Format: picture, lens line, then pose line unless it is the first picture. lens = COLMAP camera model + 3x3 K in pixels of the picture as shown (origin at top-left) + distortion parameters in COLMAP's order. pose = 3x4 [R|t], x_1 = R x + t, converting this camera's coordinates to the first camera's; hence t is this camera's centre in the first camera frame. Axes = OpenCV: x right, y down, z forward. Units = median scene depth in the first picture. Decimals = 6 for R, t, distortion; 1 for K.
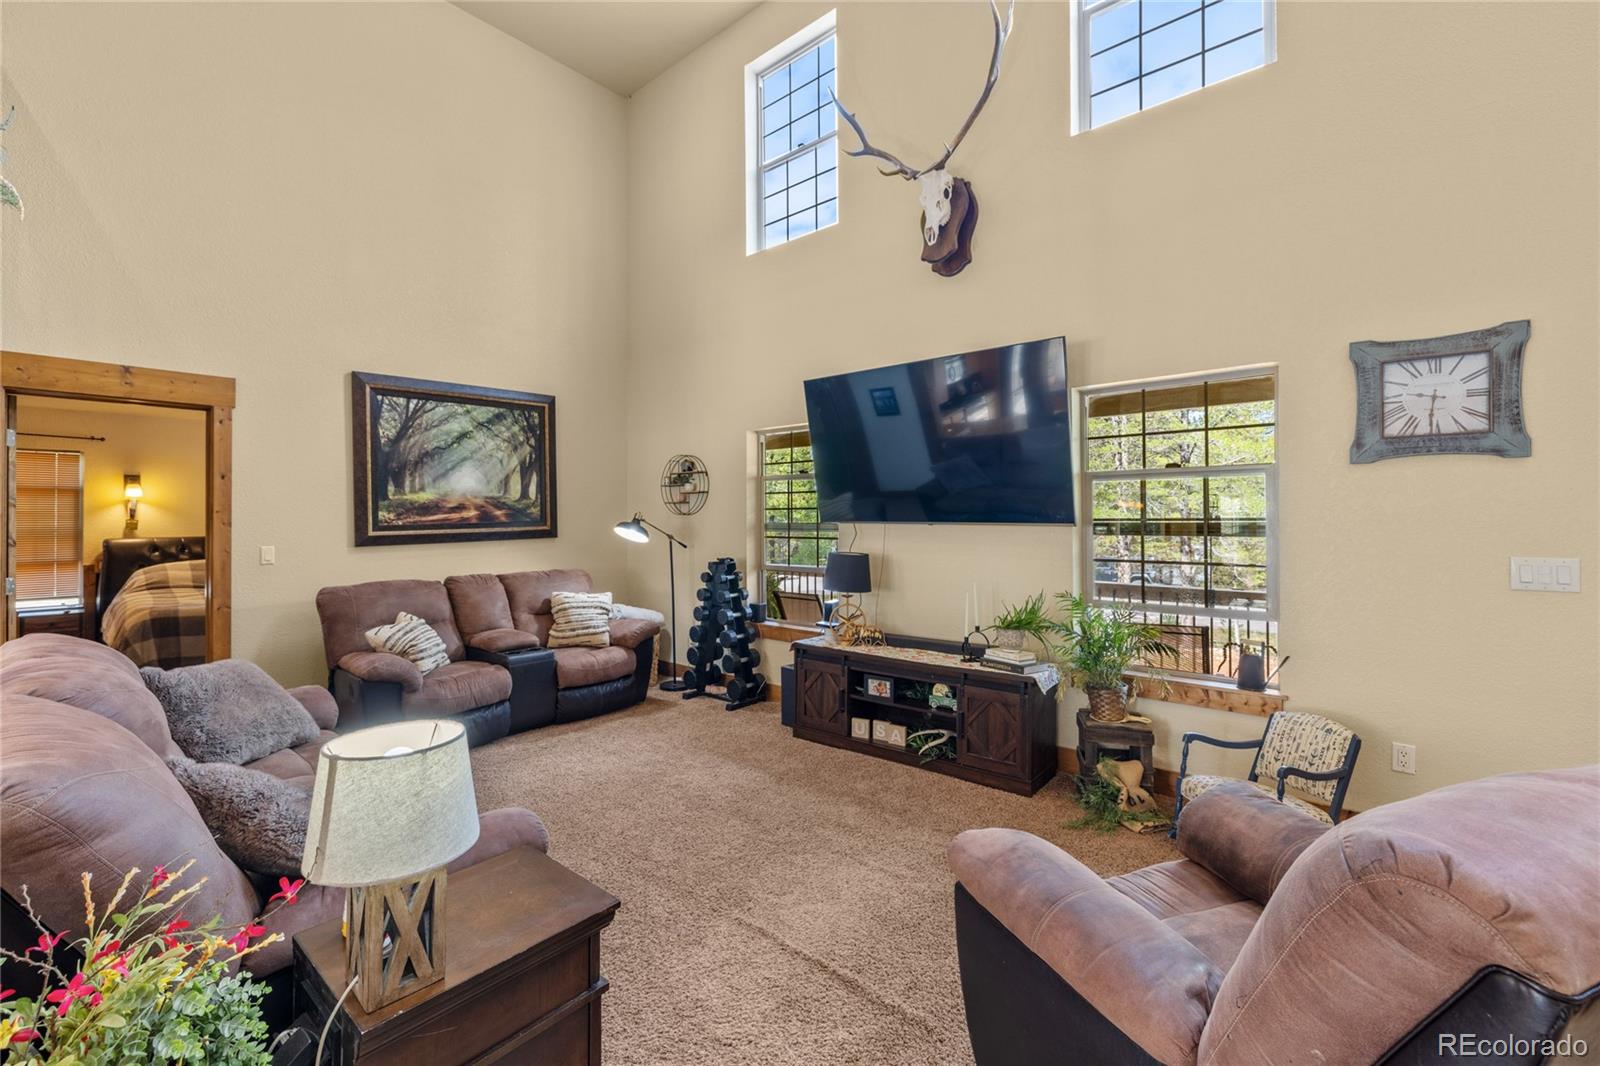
lens RADIAL K [[678.5, 0, 794.6], [0, 678.5, 525.1], [0, 0, 1]] dist [-0.002121, -0.000216]
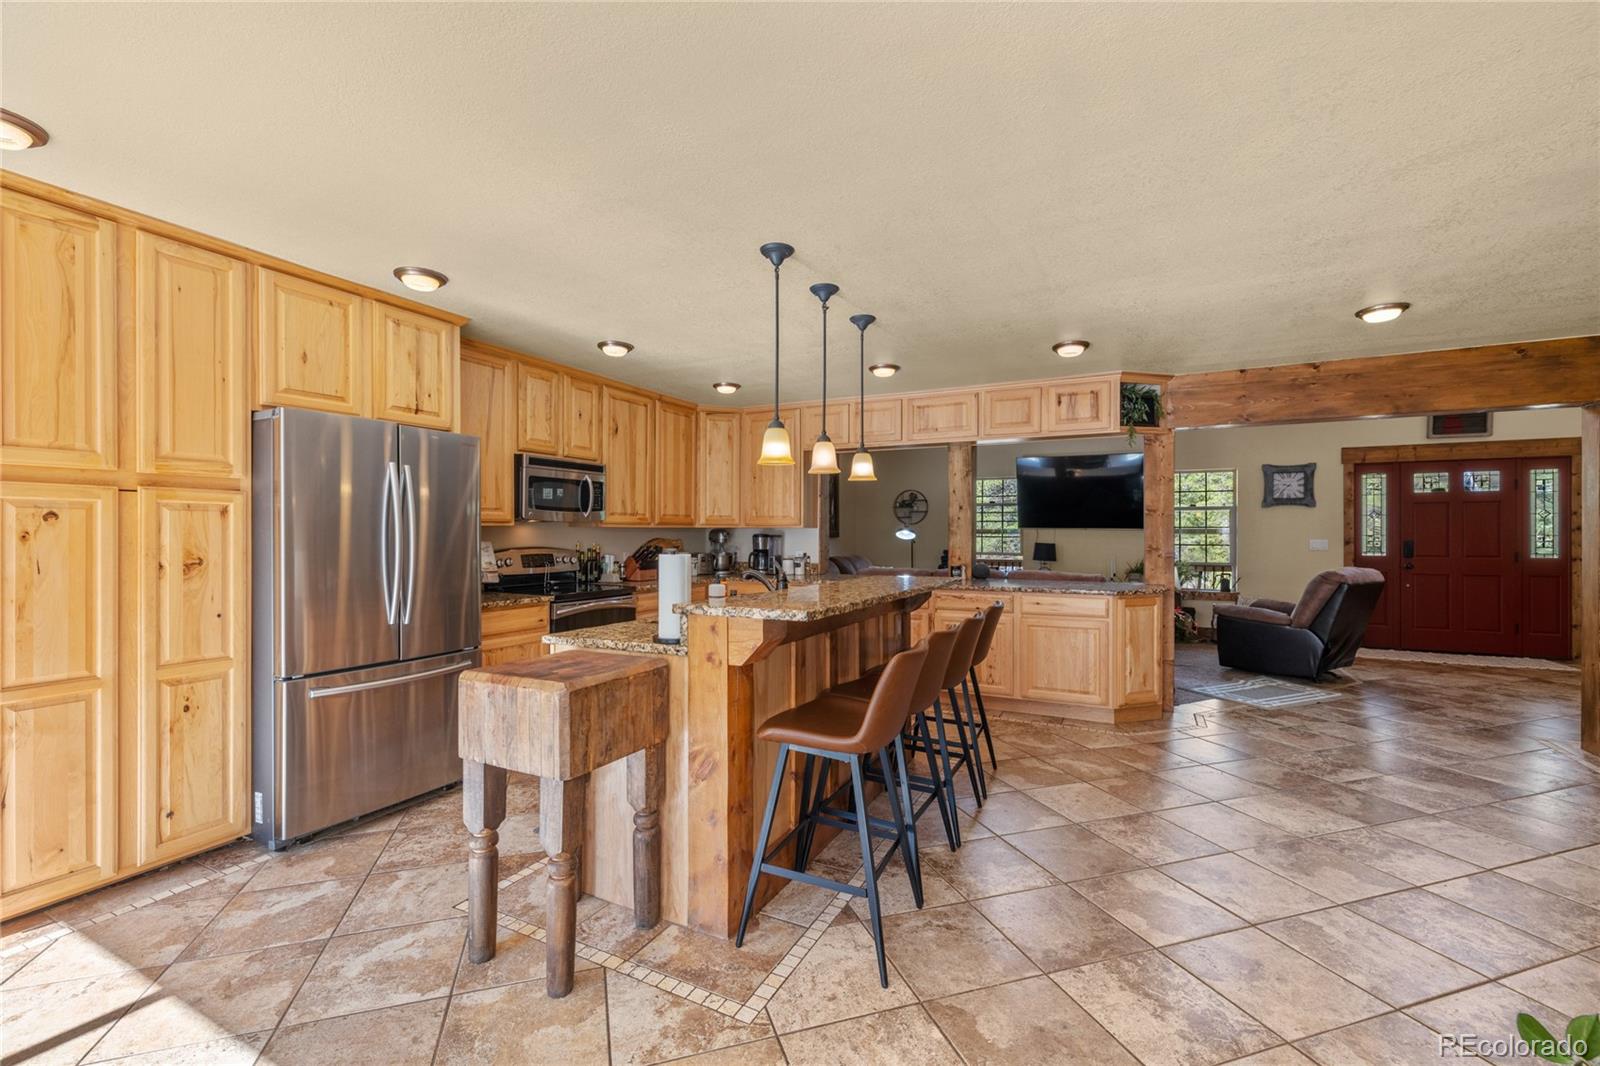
lens RADIAL K [[678.5, 0, 799.1], [0, 678.5, 536.0], [0, 0, 1]] dist [-0.002121, -0.000216]
pose [[0.969607, 0.002518, 0.244656, -1.769967], [-0.002244, 0.999997, -0.001399, 0.036368], [-0.244658, 0.000807, 0.969609, -1.286125]]
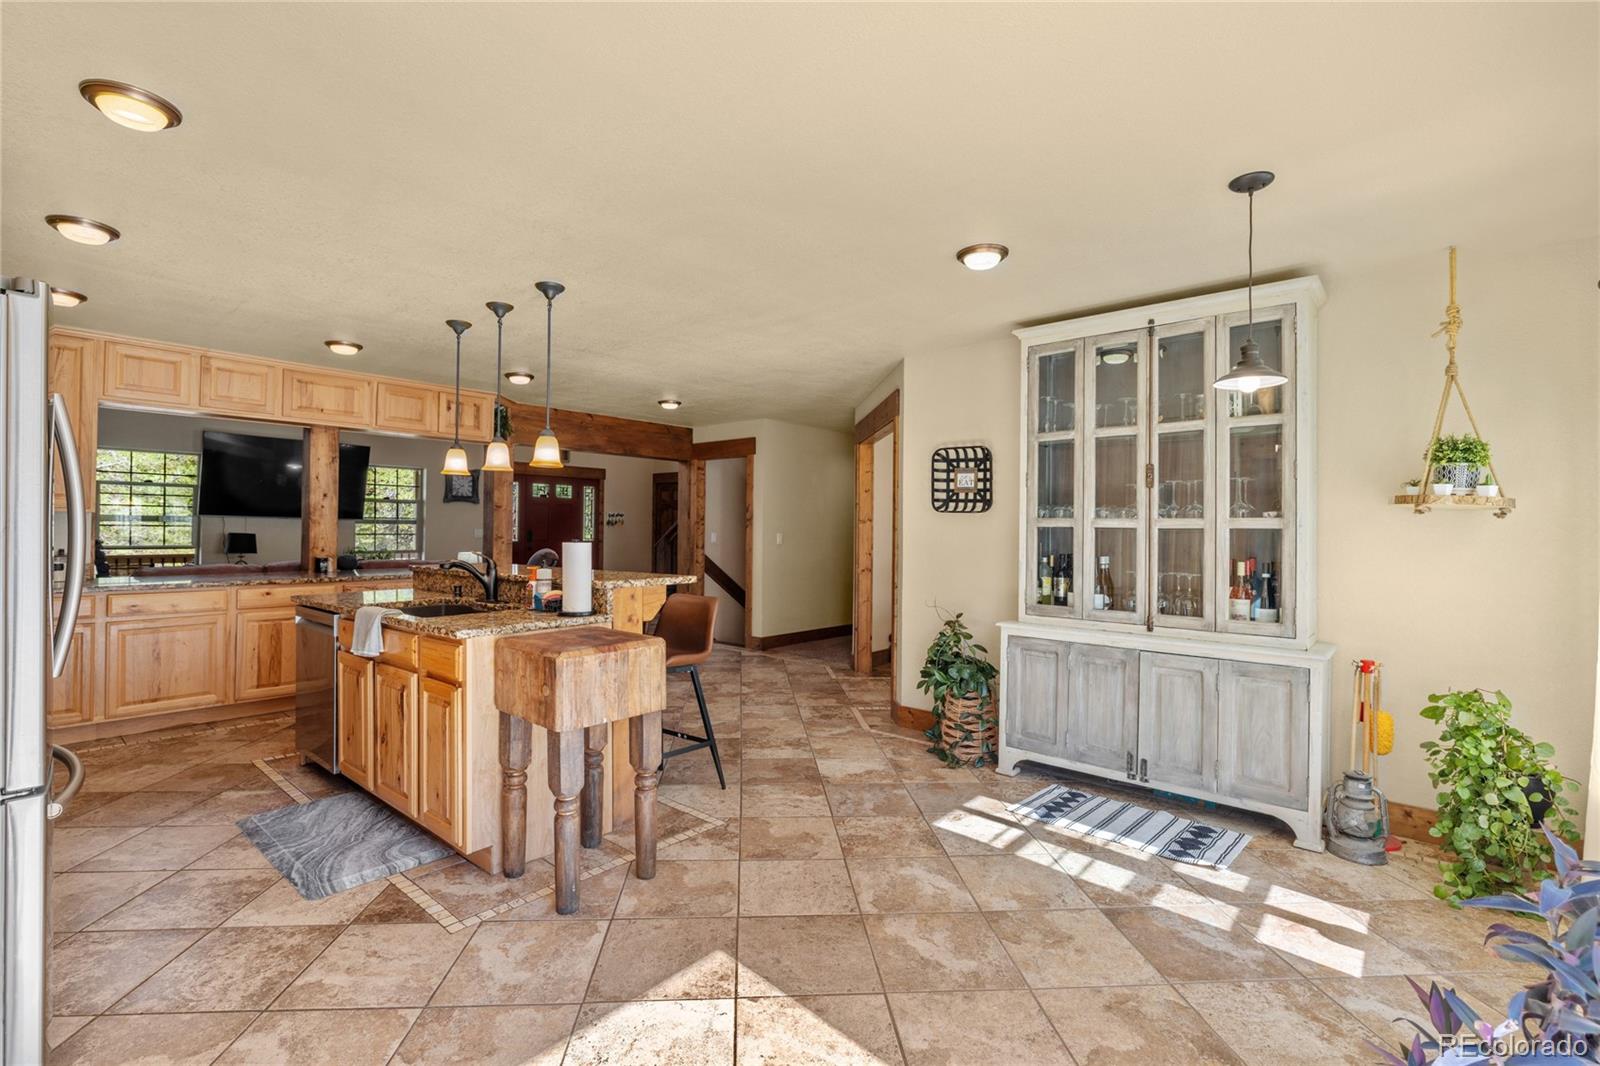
lens RADIAL K [[720.4, 0, 786.3], [0, 720.4, 529.1], [0, 0, 1]] dist [-0.002843, -0.000243]
pose [[0.004305, 0.002264, 0.999988, -2.813019], [-0.006645, 0.999975, -0.002235, 0.038253], [-0.999969, -0.006635, 0.004320, -0.734955]]
